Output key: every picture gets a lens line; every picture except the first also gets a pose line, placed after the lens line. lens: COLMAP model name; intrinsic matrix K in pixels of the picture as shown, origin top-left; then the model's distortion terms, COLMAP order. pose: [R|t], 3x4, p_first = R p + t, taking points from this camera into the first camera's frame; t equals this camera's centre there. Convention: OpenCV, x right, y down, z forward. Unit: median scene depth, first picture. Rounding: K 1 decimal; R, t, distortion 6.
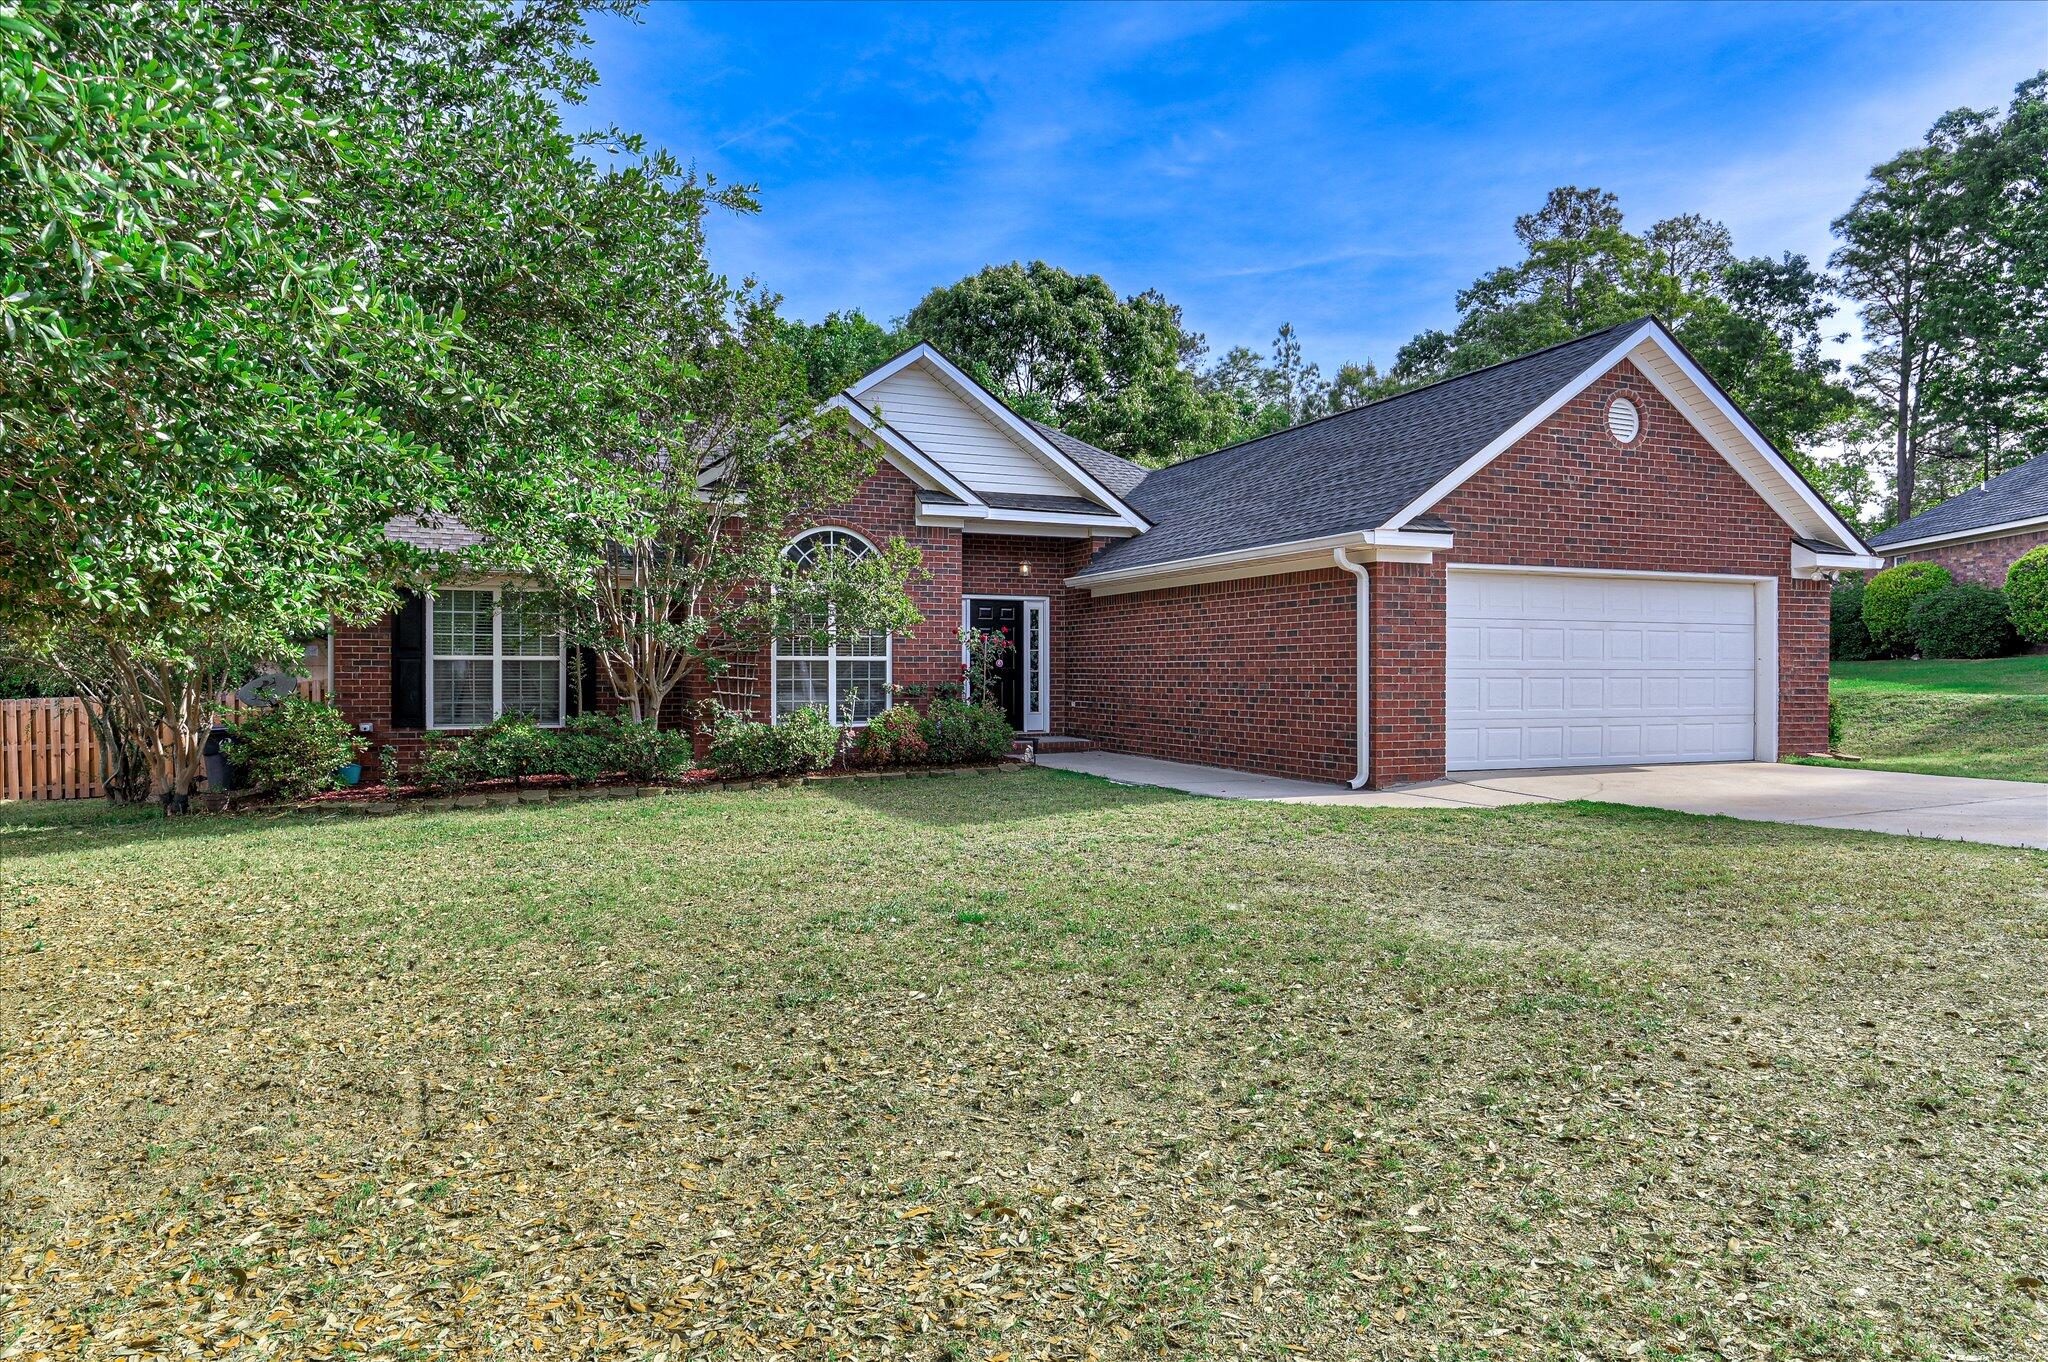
lens RADIAL K [[1074.8, 0, 1012.3], [0, 1074.8, 672.2], [0, 0, 1]] dist [-0.003536, -0.001031]
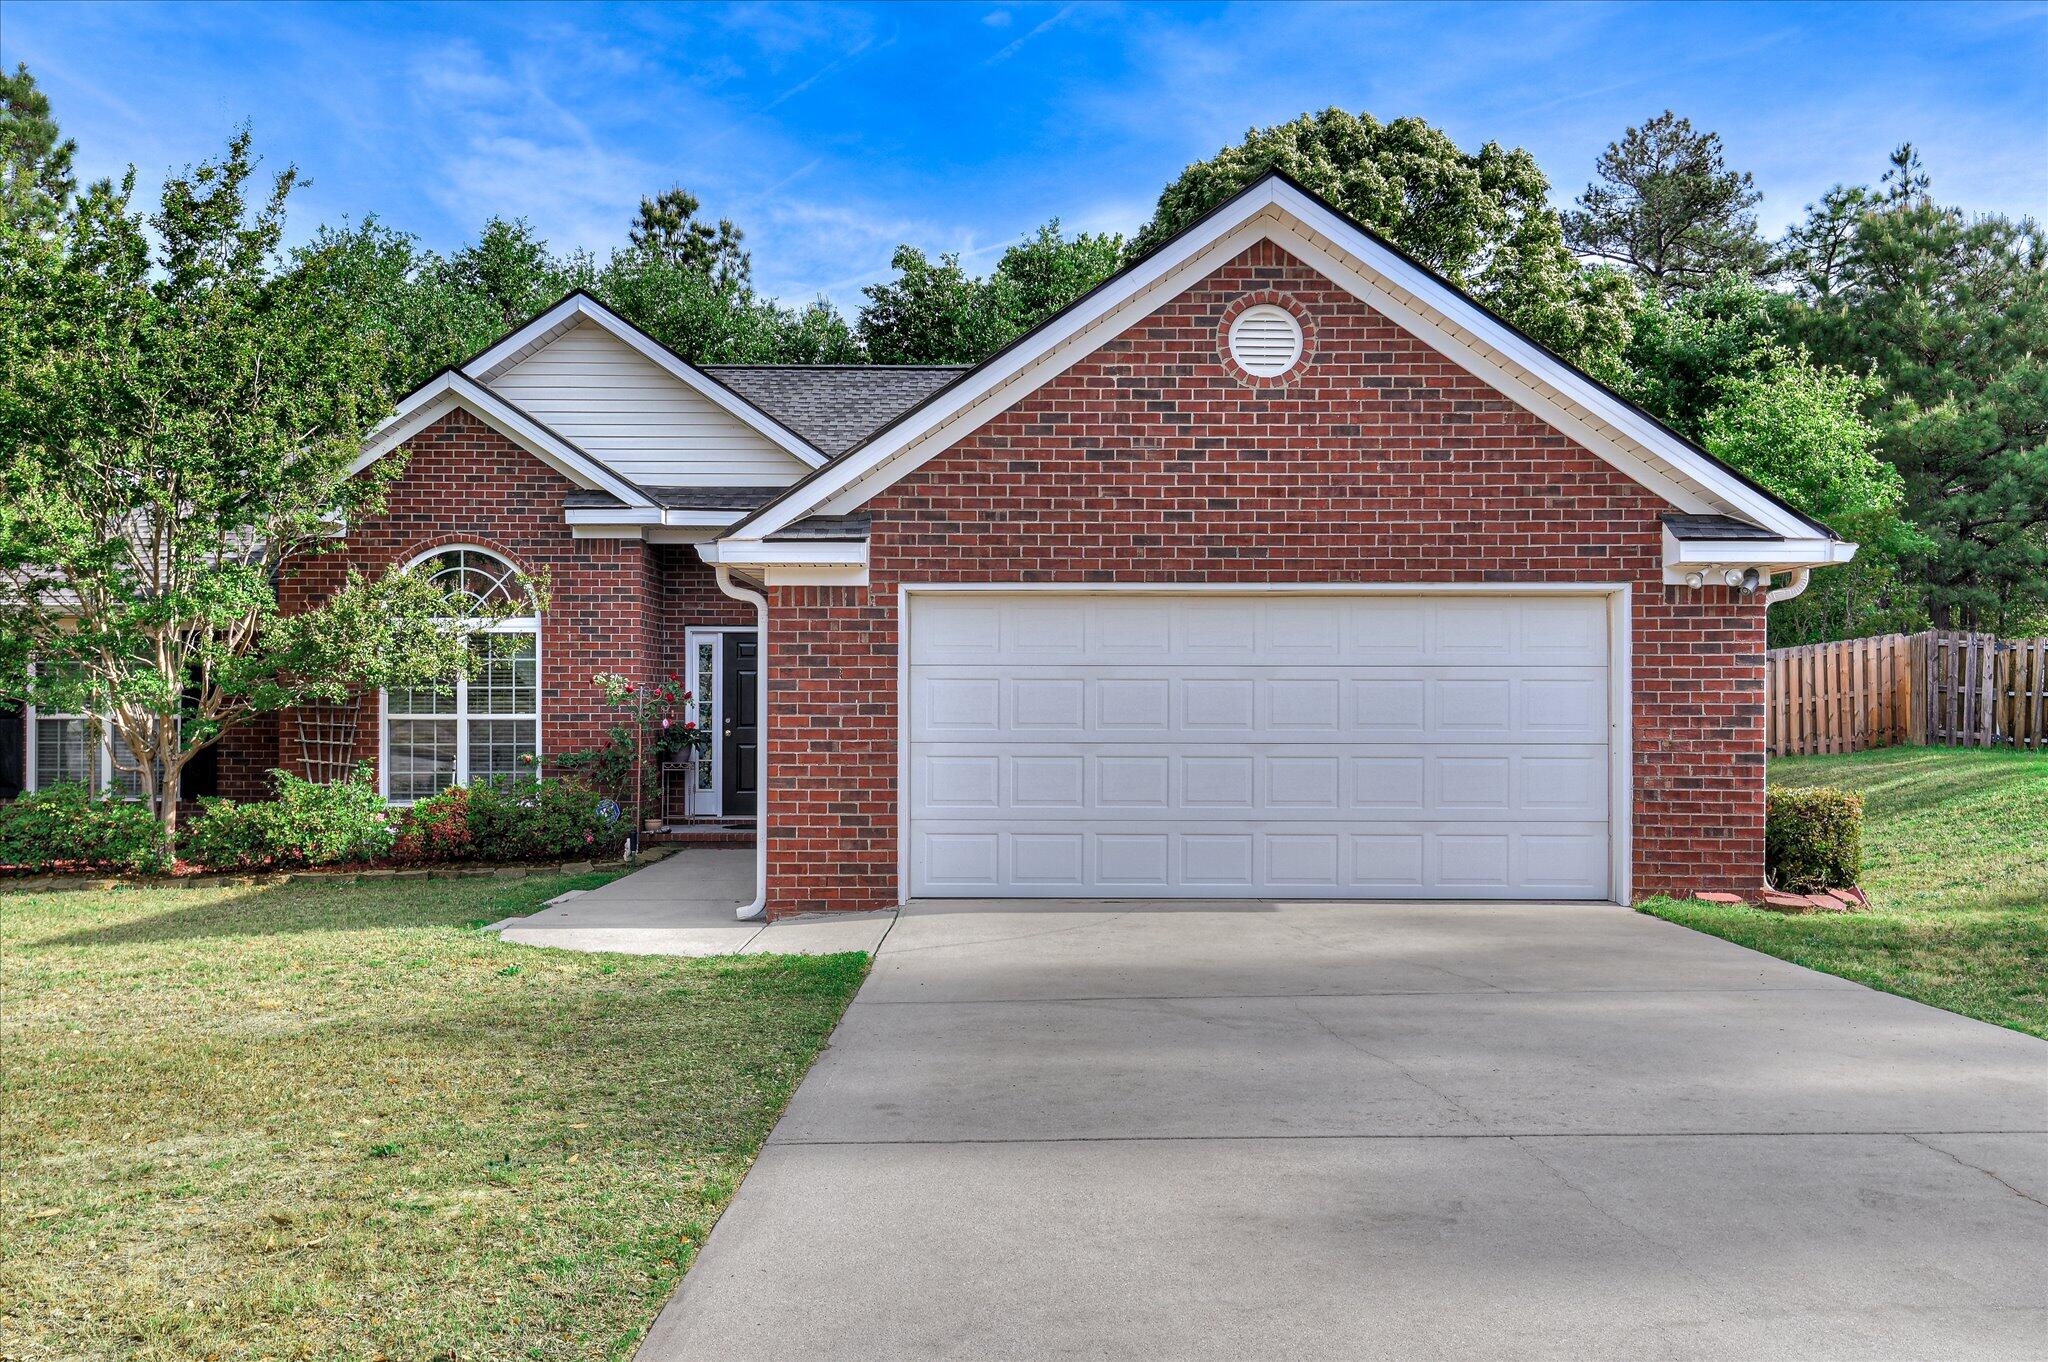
lens RADIAL K [[1550.8, 0, 1016.5], [0, 1550.8, 683.3], [0, 0, 1]] dist [0.026130, -0.002136]
pose [[0.942872, -0.005010, -0.333118, 0.680730], [-0.001422, 0.999817, -0.019062, -0.018986], [0.333153, 0.018447, 0.942692, 0.104680]]
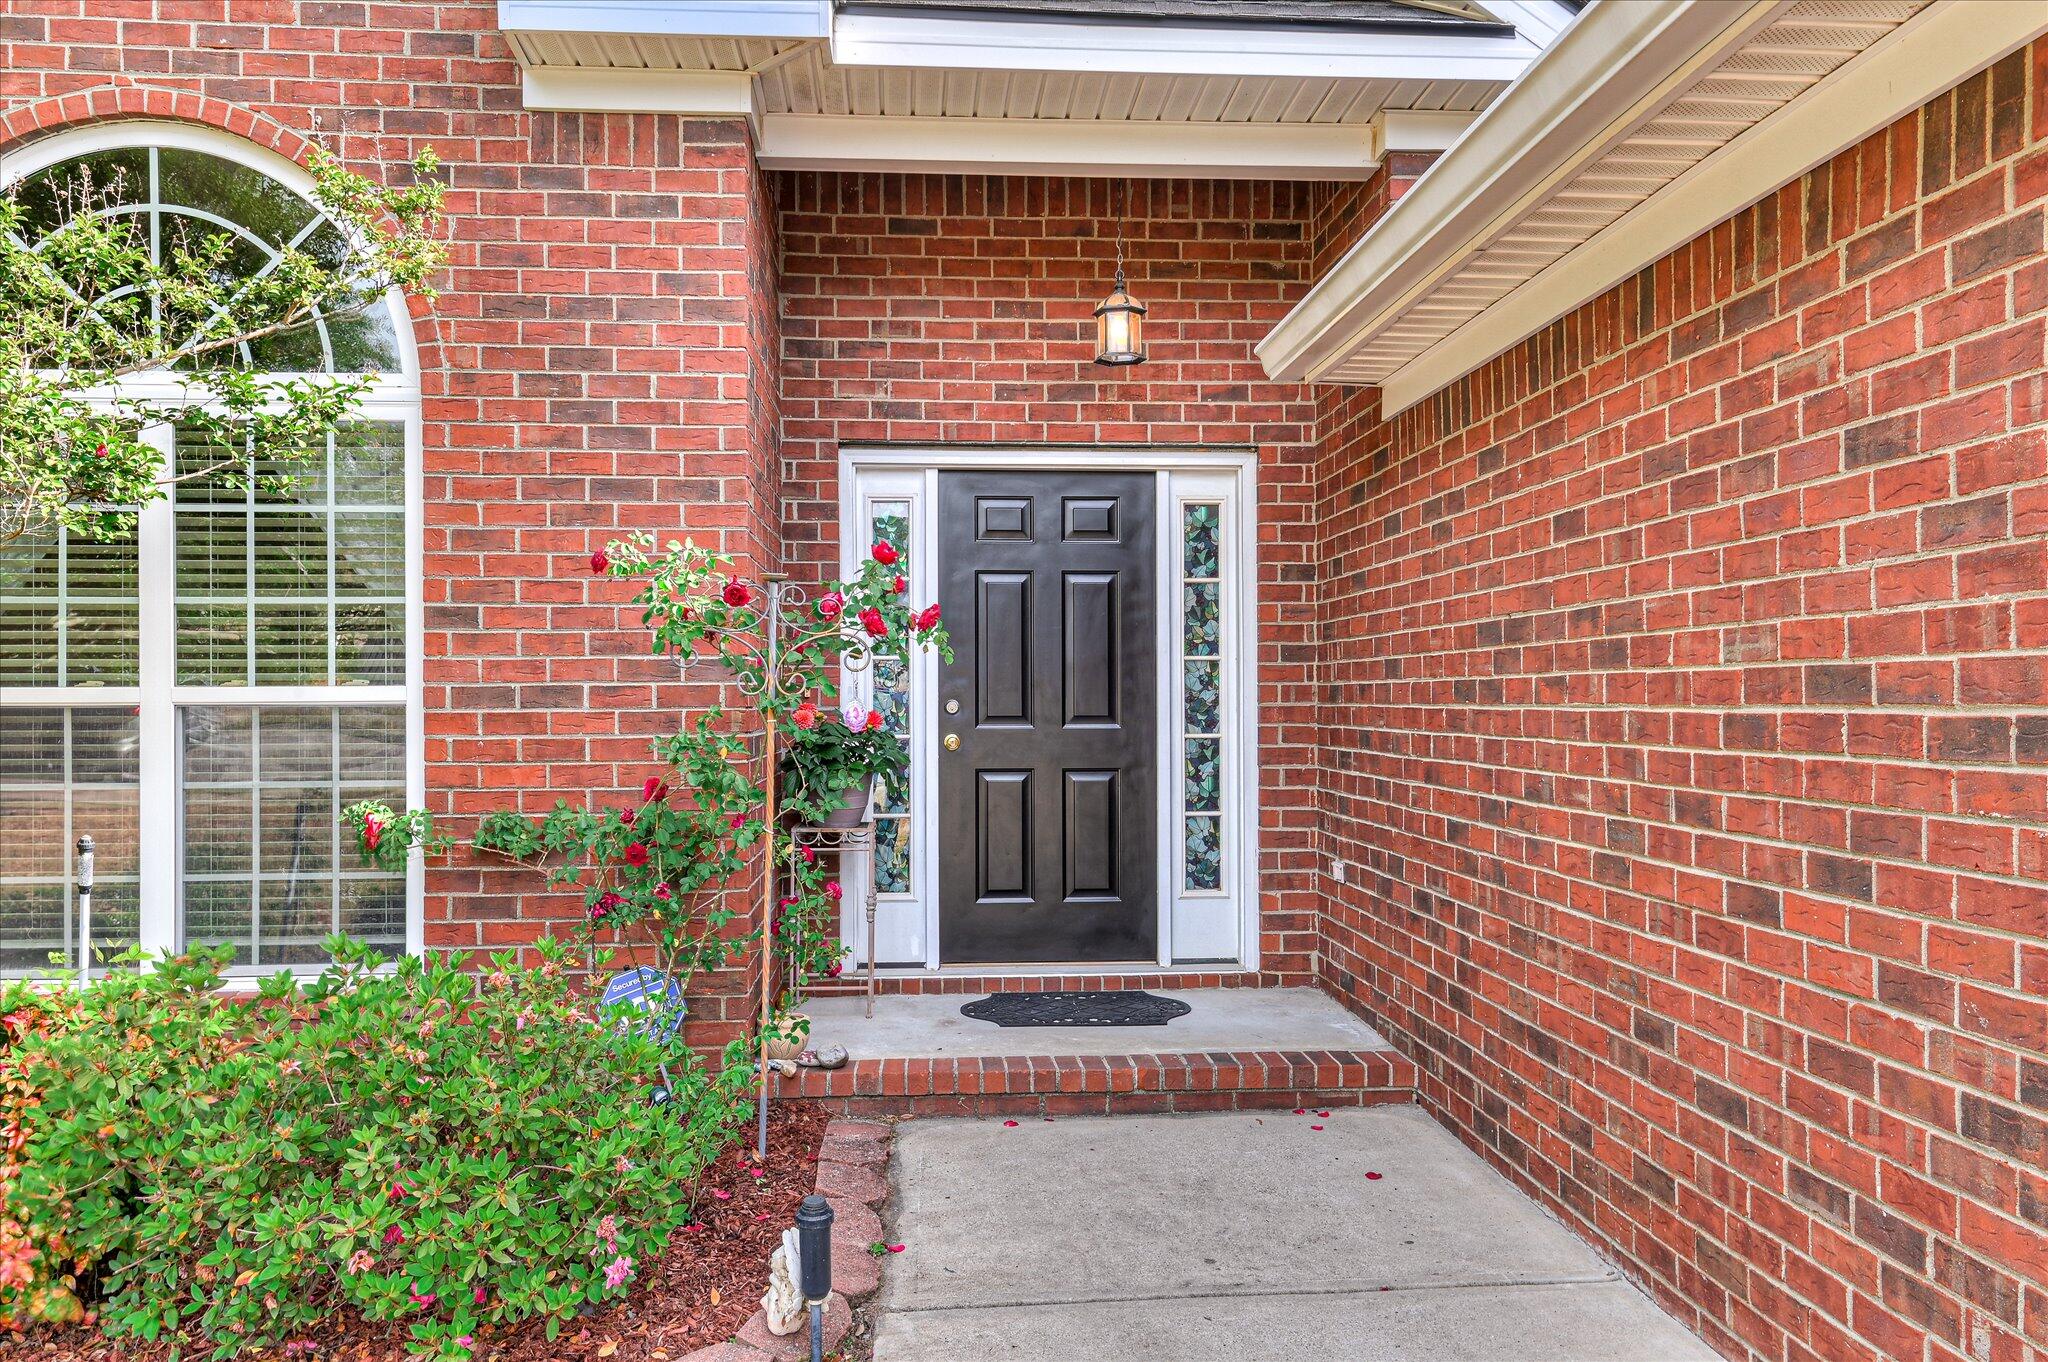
lens RADIAL K [[1550.8, 0, 1028.7], [0, 1550.8, 685.4], [0, 0, 1]] dist [0.026130, -0.002136]
pose [[0.954699, -0.006734, -0.297498, 0.132345], [0.002605, 0.999895, -0.014271, -0.011589], [0.297563, 0.012850, 0.954616, 0.873583]]
